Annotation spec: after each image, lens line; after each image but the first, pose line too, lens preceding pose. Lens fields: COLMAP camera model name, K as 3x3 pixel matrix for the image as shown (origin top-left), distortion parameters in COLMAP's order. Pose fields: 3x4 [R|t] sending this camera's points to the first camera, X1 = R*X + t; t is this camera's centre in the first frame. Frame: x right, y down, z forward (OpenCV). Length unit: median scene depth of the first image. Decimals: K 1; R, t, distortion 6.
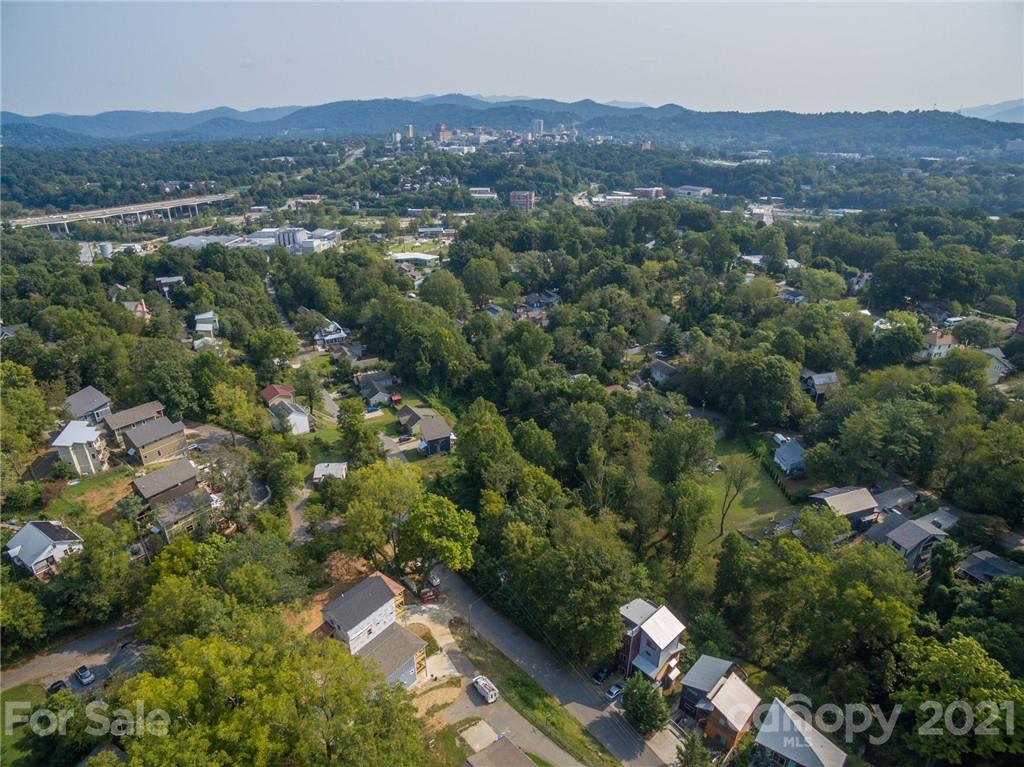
lens RADIAL K [[599.0, 0, 513.0], [0, 599.0, 383.5], [0, 0, 1]] dist [-0.069147, 0.021686]
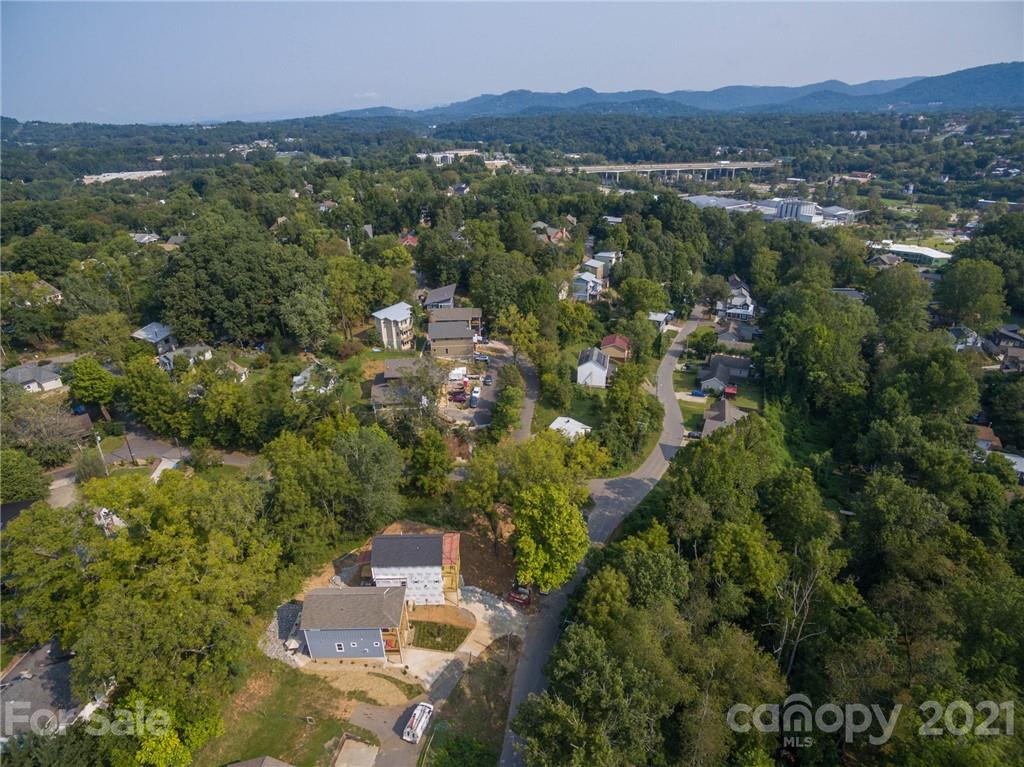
lens RADIAL K [[599.0, 0, 505.2], [0, 599.0, 387.0], [0, 0, 1]] dist [-0.069147, 0.021686]
pose [[0.623673, 0.325773, -0.710566, 0.141341], [-0.297644, 0.939511, 0.169491, -0.020146], [0.722800, 0.105788, 0.682912, 0.167547]]
